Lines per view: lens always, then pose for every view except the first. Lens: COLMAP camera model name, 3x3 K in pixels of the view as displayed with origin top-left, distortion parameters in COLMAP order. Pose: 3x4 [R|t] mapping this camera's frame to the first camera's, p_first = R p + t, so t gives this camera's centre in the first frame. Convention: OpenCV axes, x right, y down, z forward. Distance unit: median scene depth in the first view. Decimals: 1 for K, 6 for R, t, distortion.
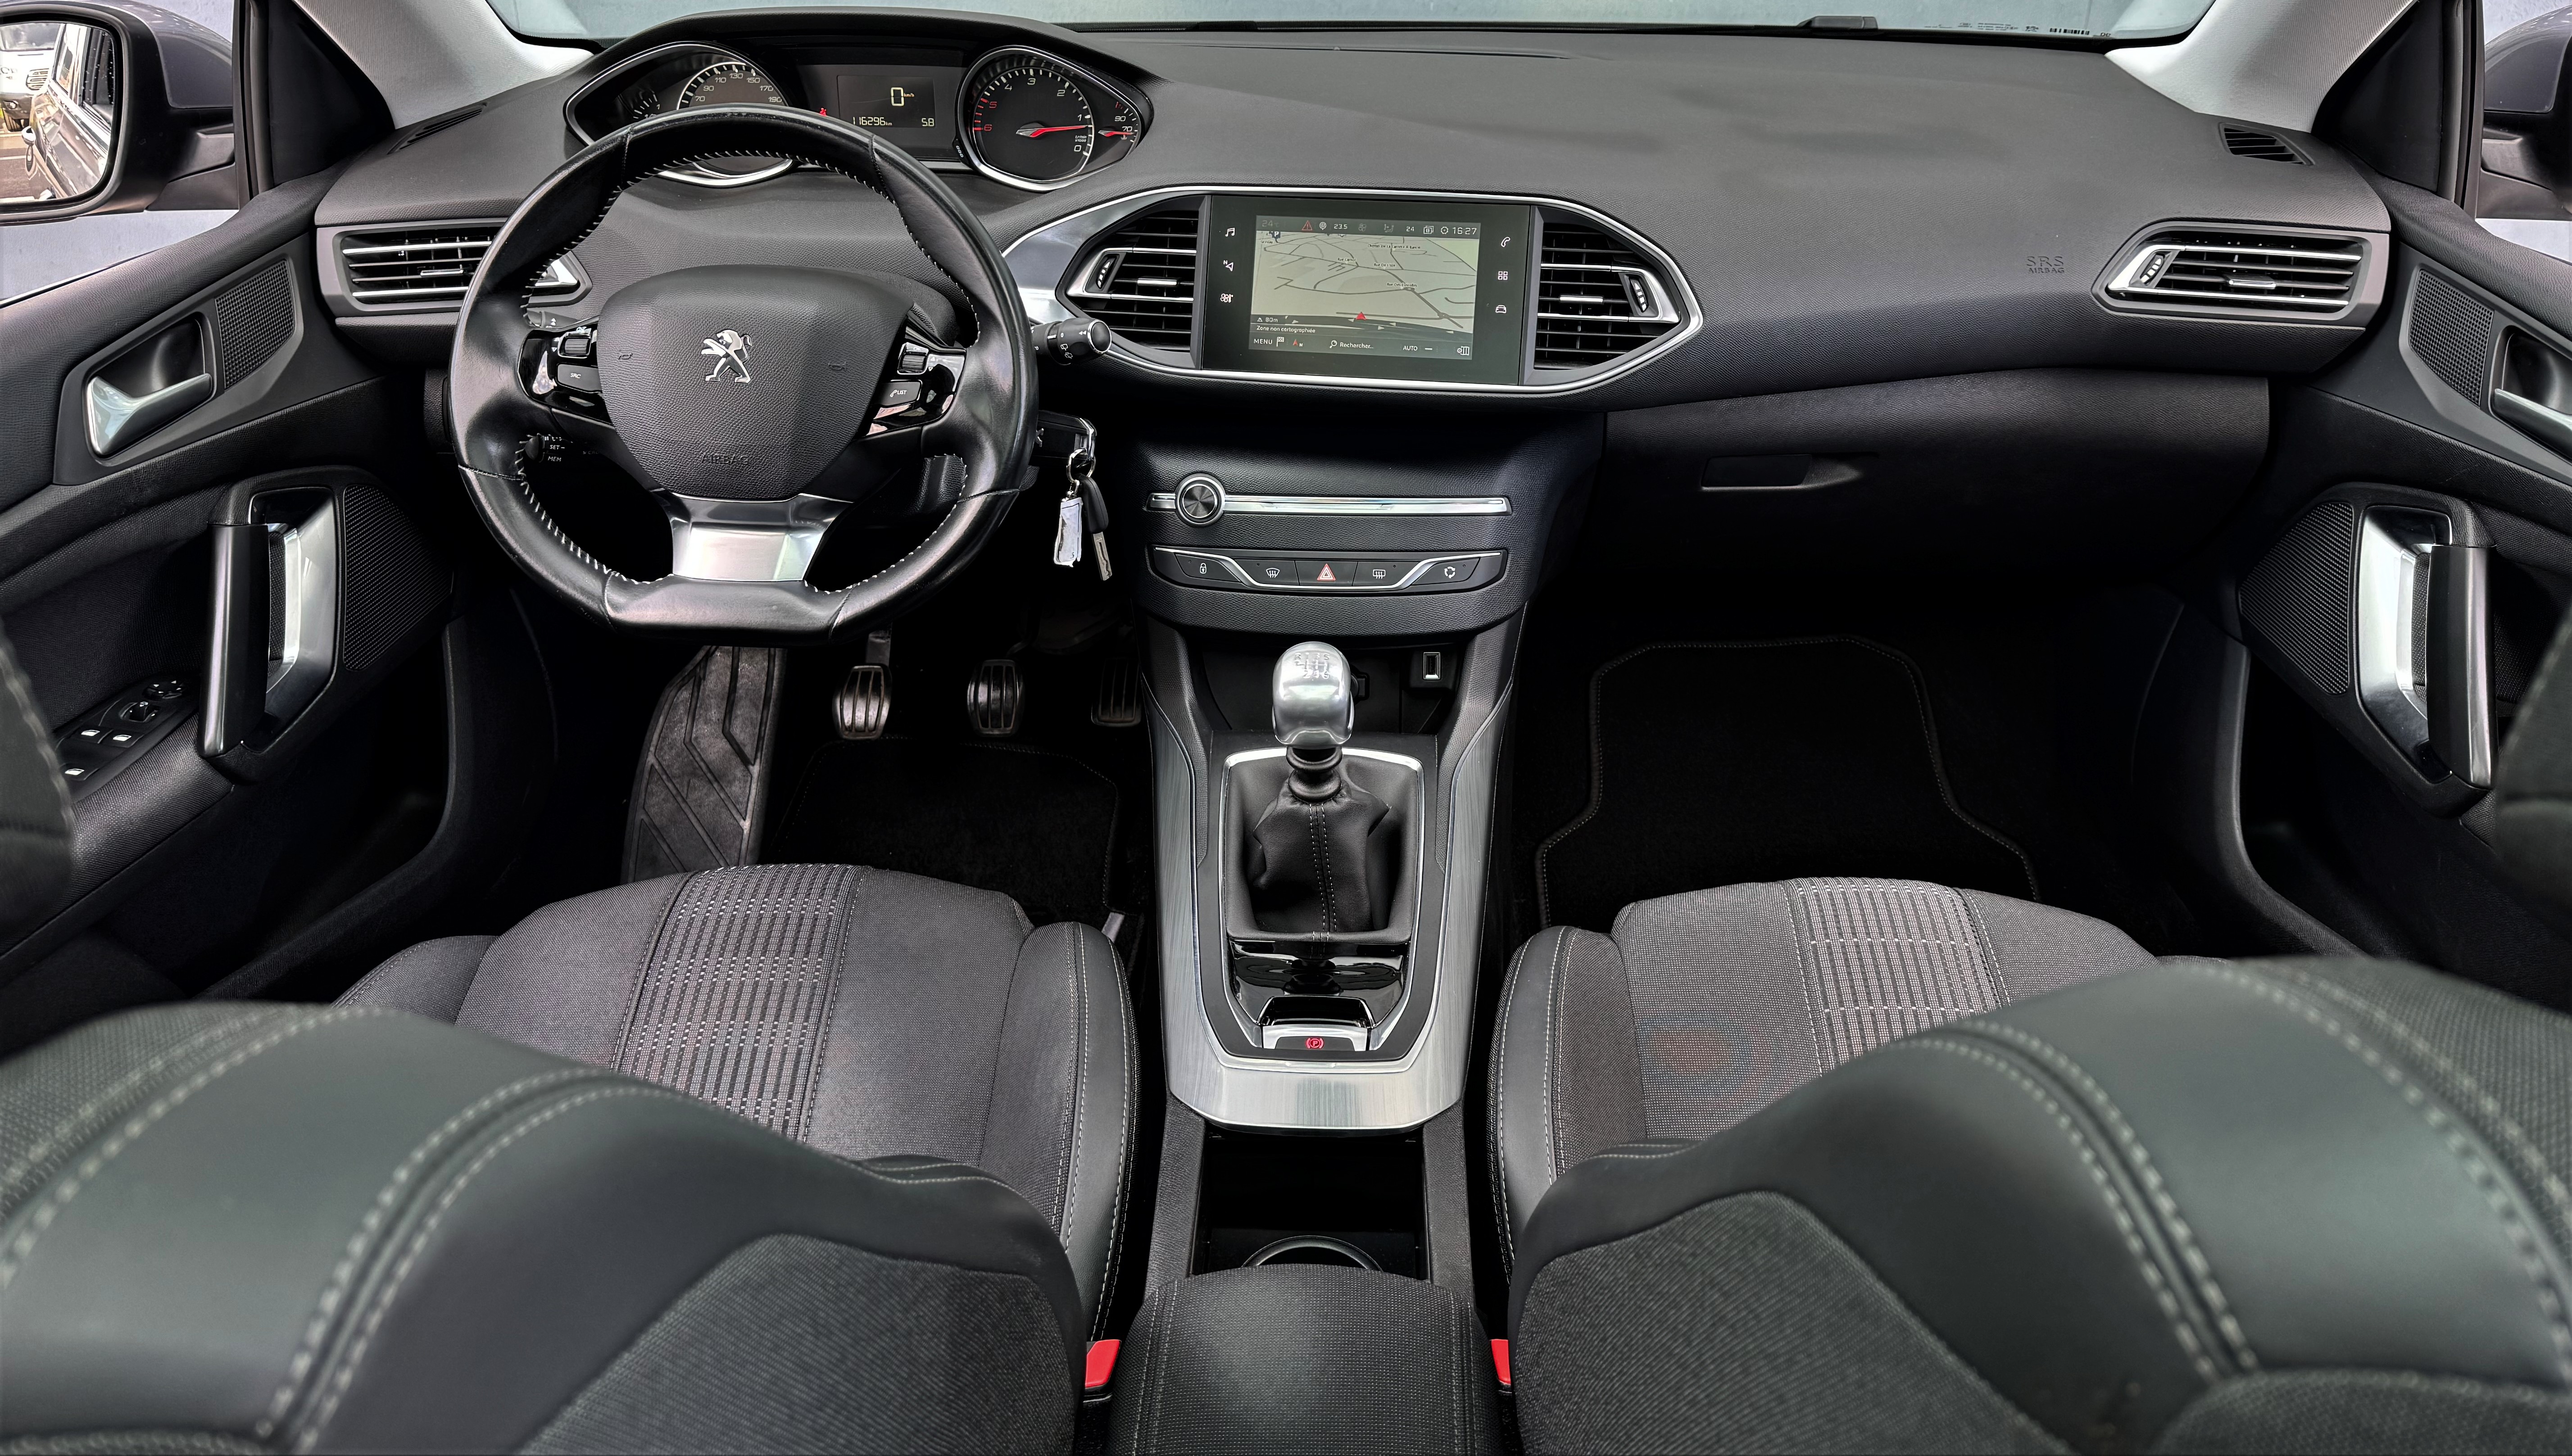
lens RADIAL K [[1808.5, 0, 1281.6], [0, 1808.5, 471.8], [0, 0, 1]] dist [0.138185, -0.226650]
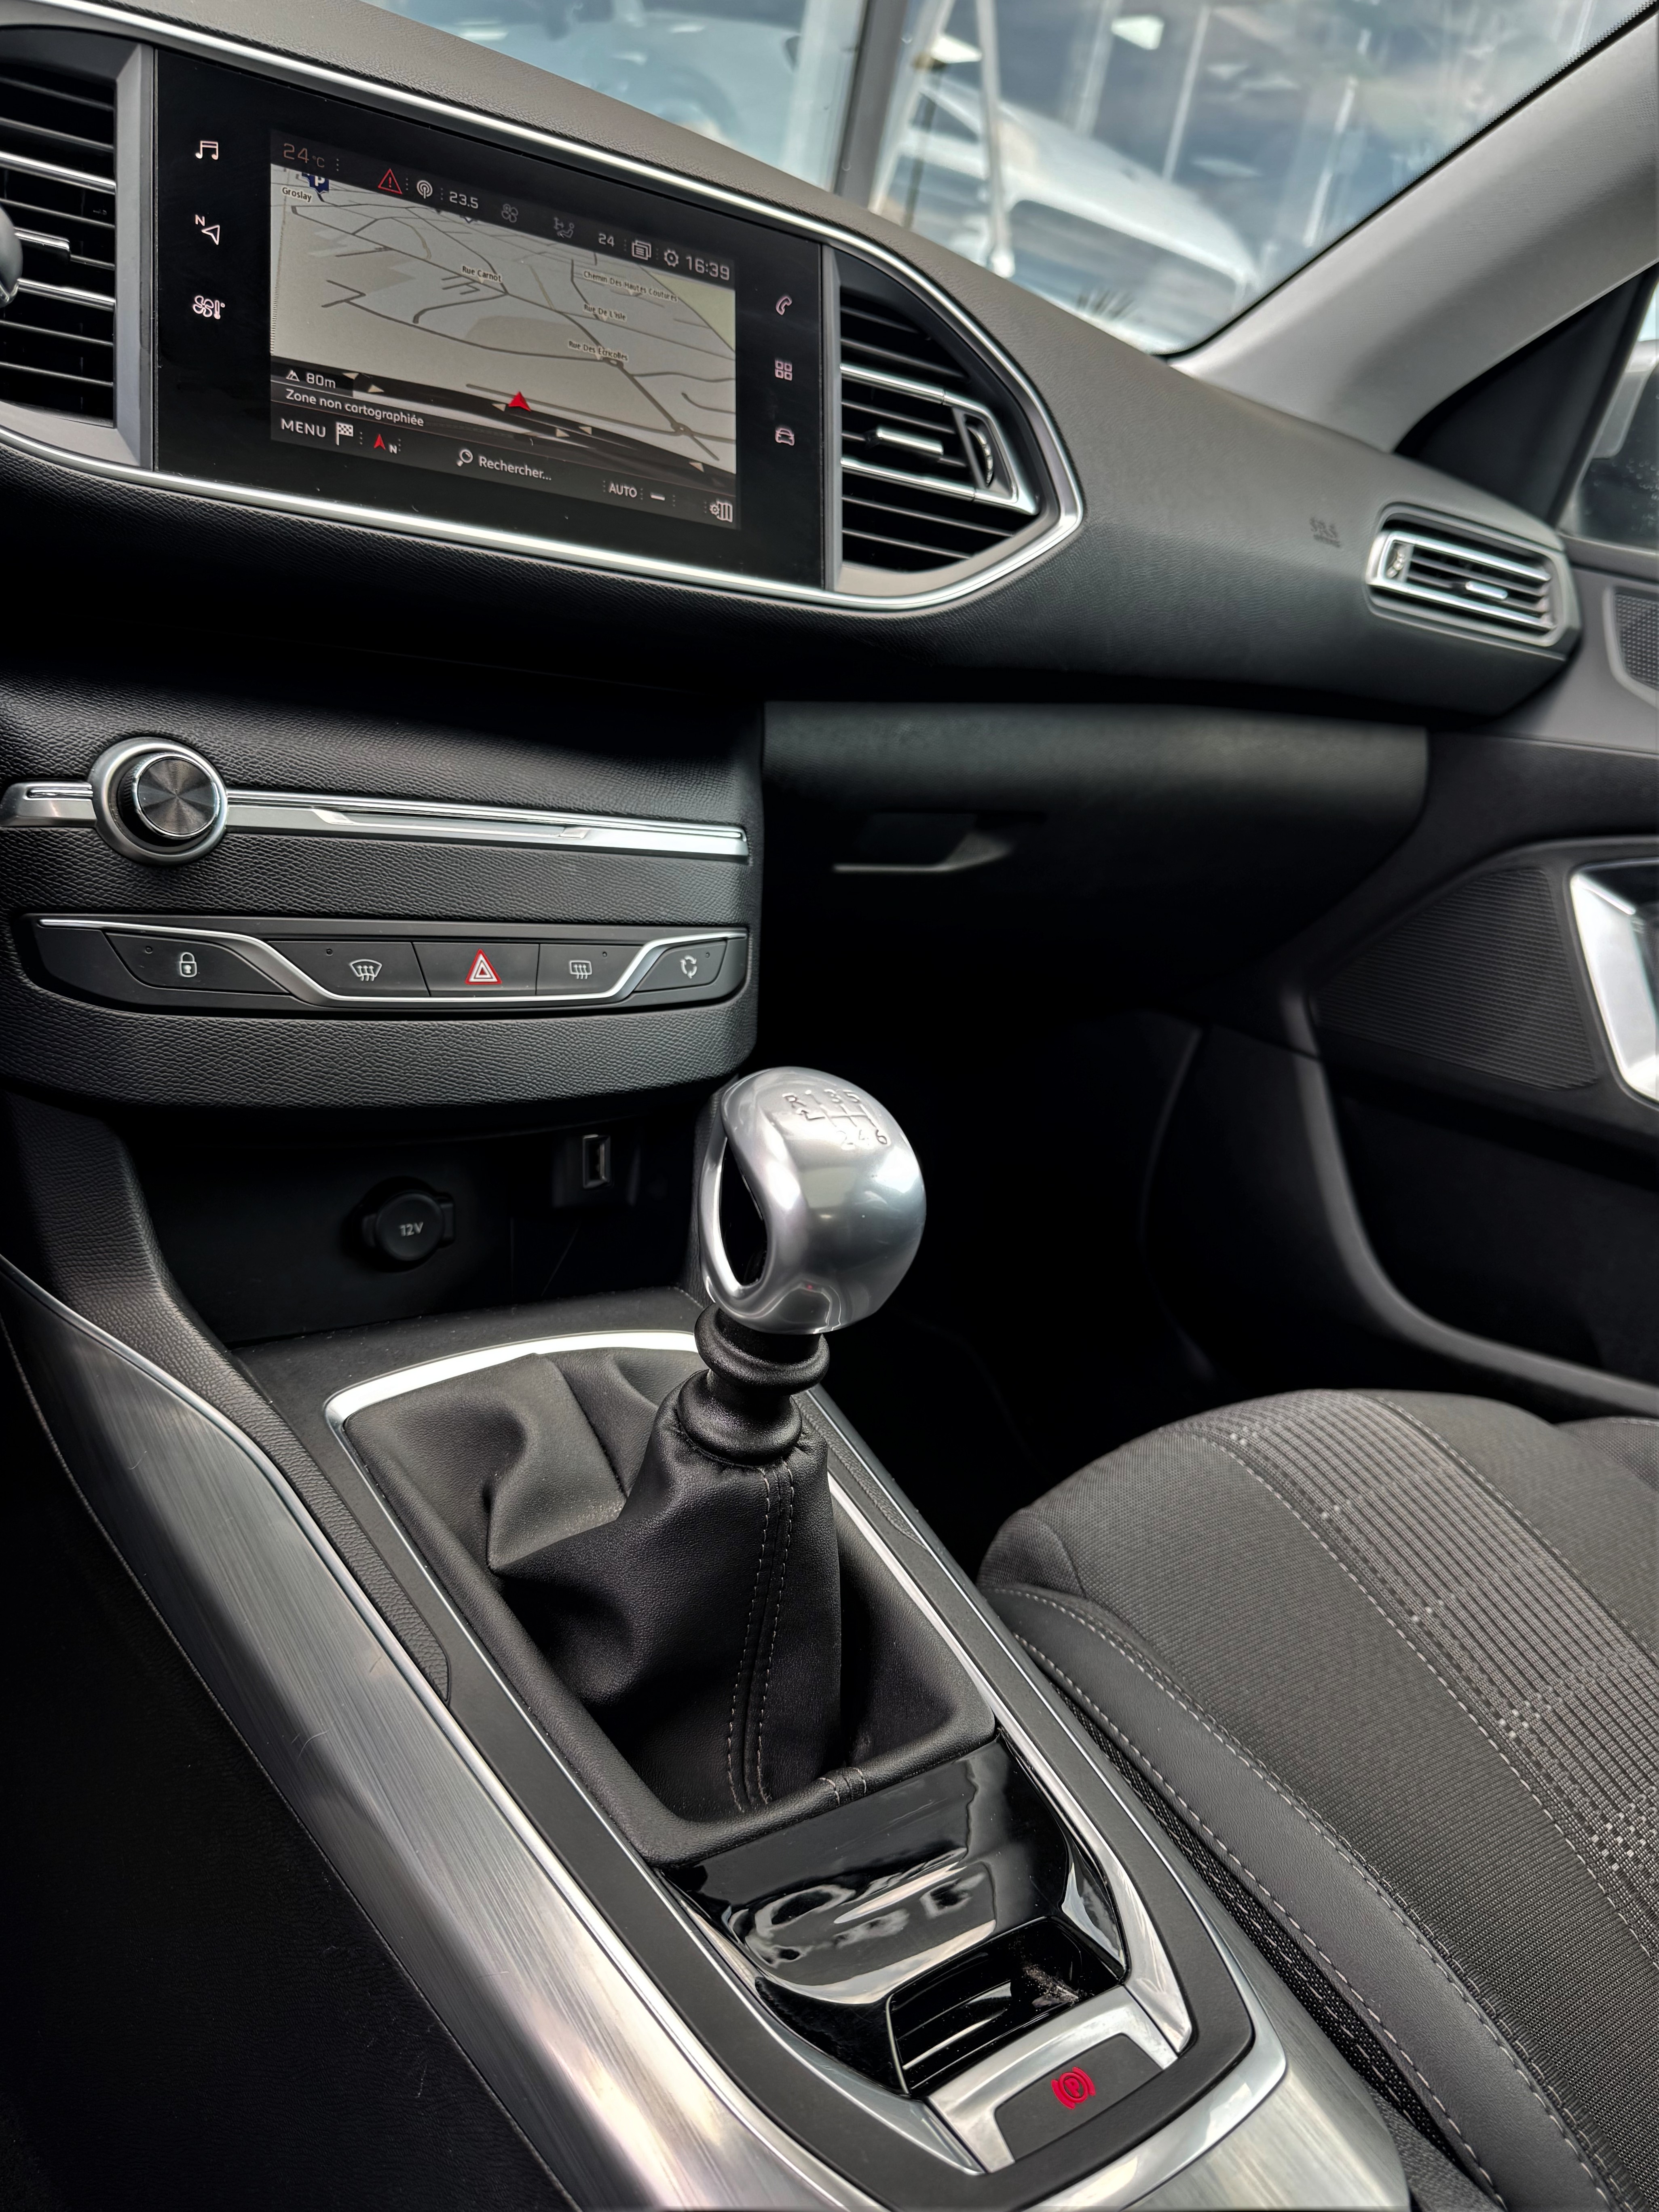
lens RADIAL K [[1661.9, 0, 829.5], [0, 1661.9, 1106.0], [0, 0, 1]] dist [0.039657, -0.089945]
pose [[0.750814, -0.066546, 0.657153, -0.189953], [0.047050, 0.997773, 0.047283, 0.076126], [-0.658836, -0.004581, 0.752273, 0.634941]]
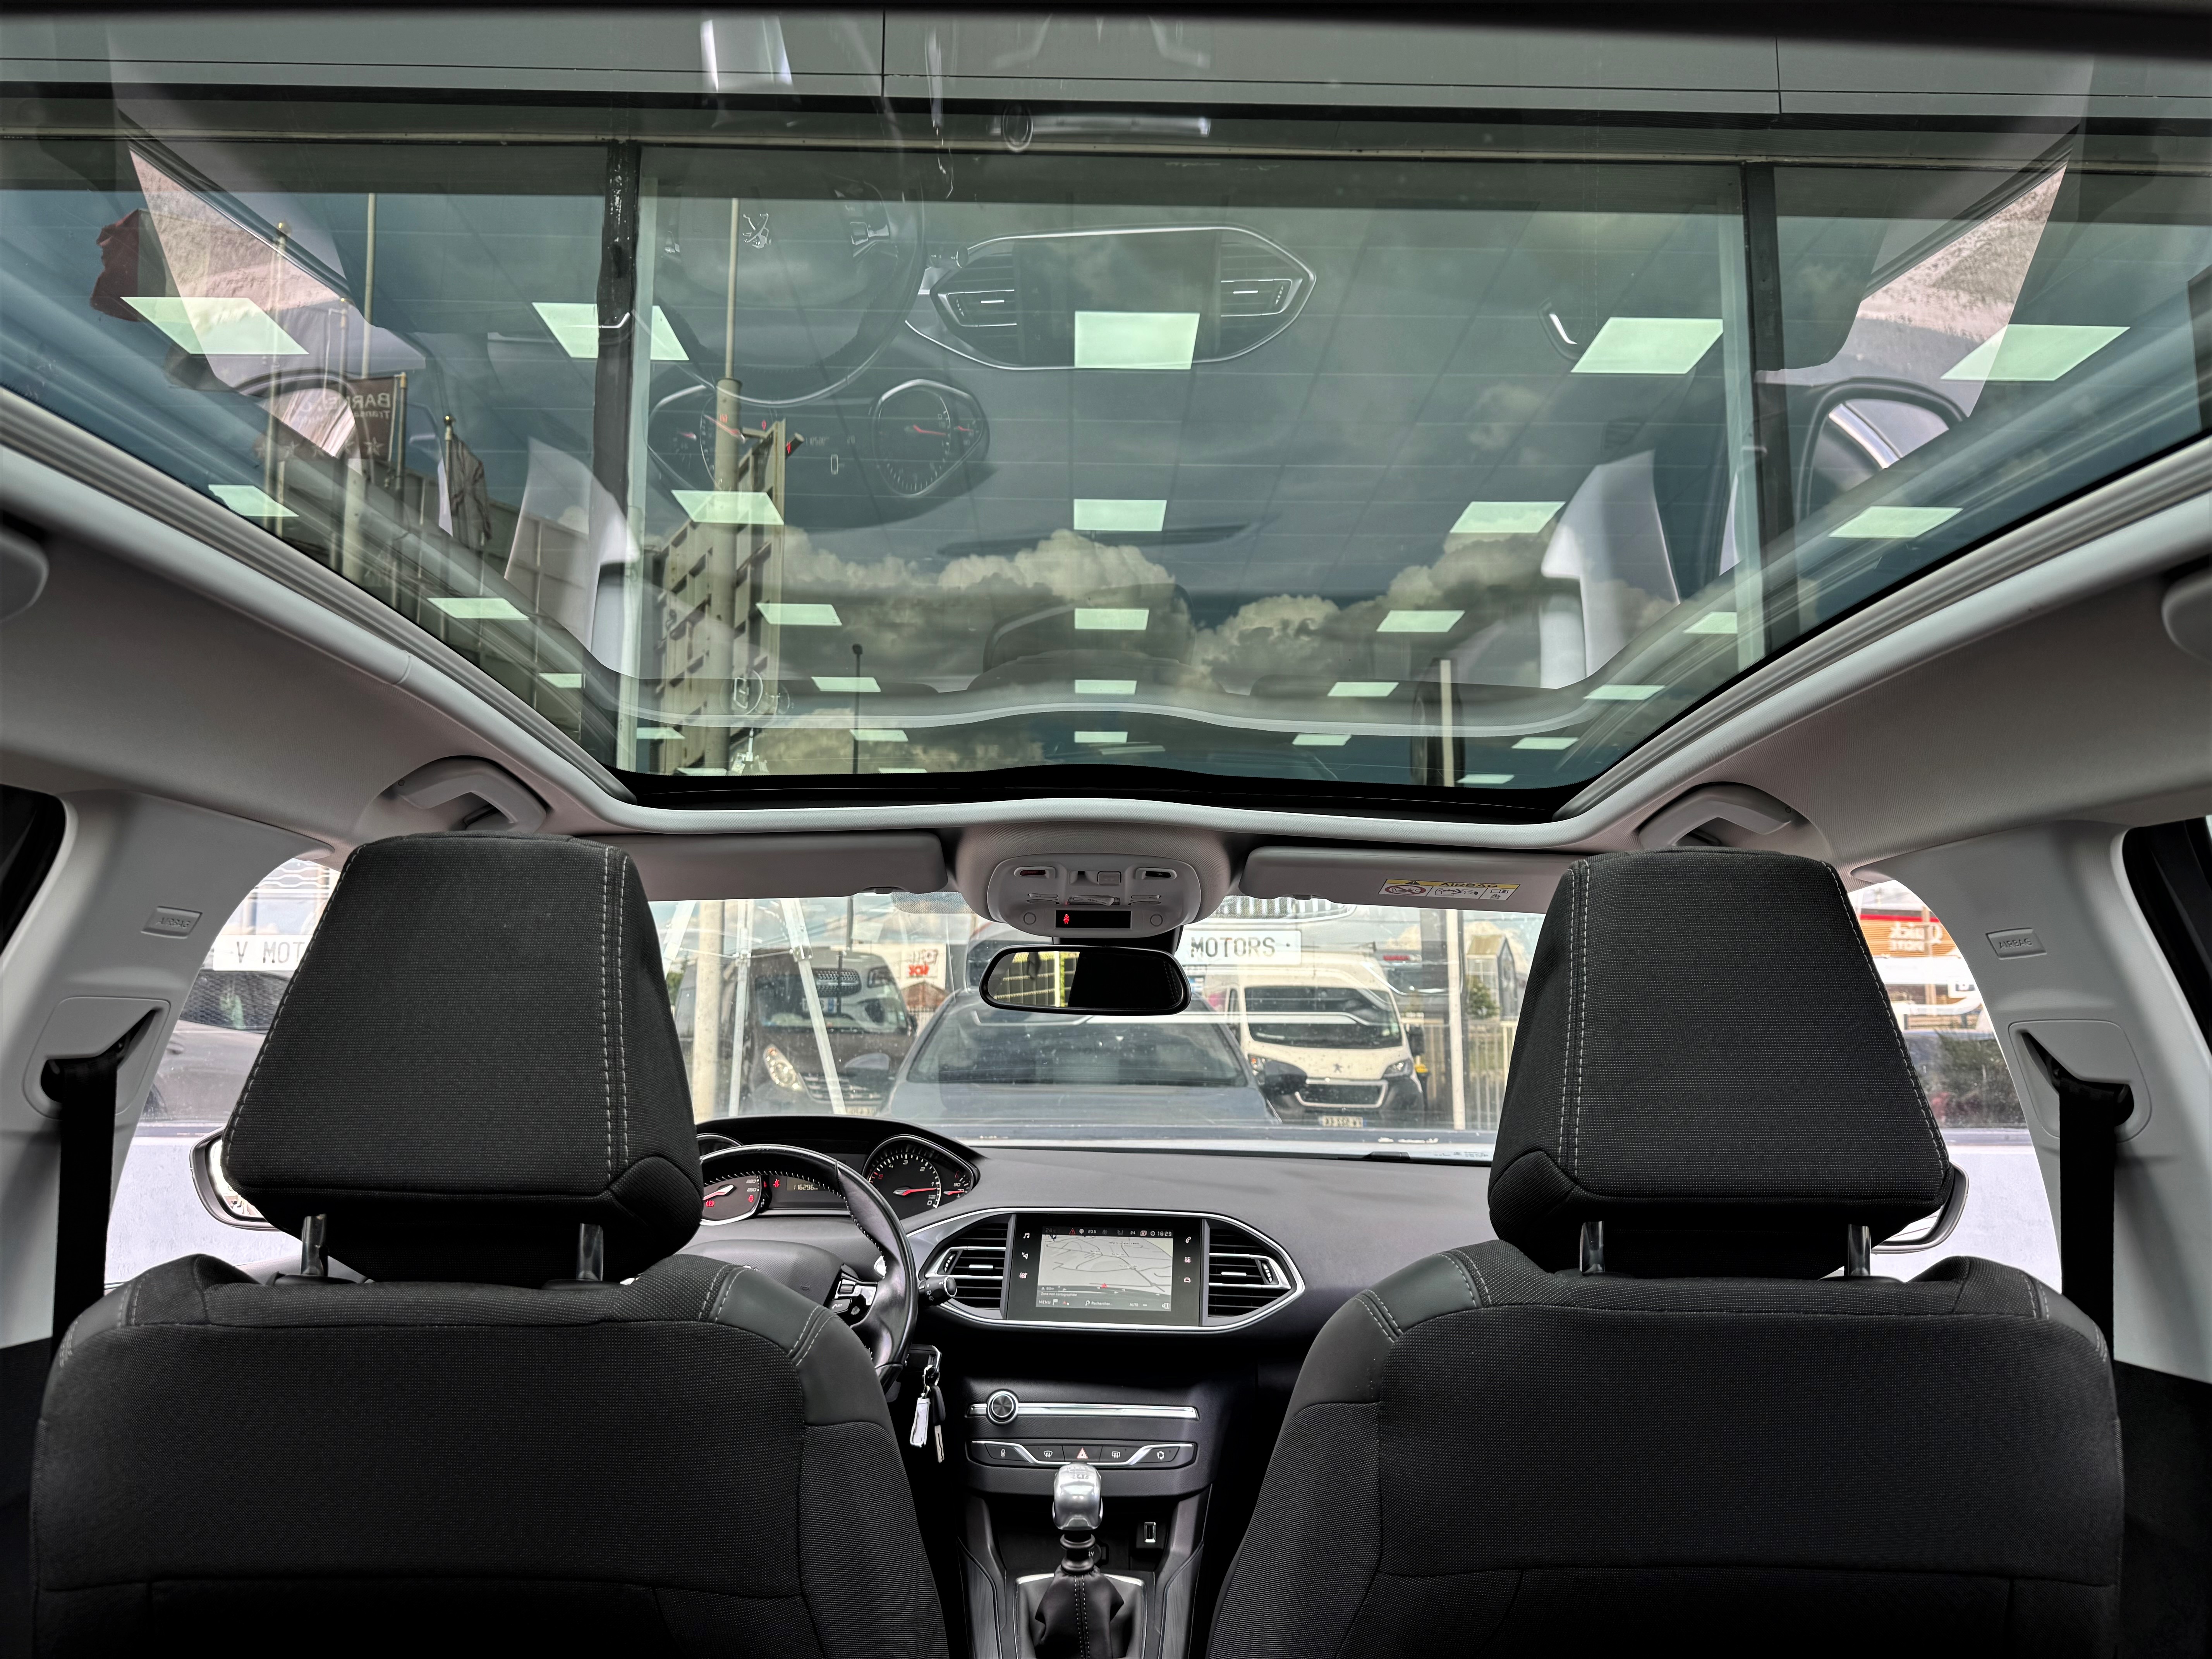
lens RADIAL K [[1552.4, 0, 1106.0], [0, 1552.4, 829.5], [0, 0, 1]] dist [0.105225, -0.142500]
pose [[0.997993, 0.030875, 0.055280, -0.047634], [0.000732, 0.867371, -0.497661, 0.269365], [-0.063313, 0.496703, 0.865608, -0.460188]]
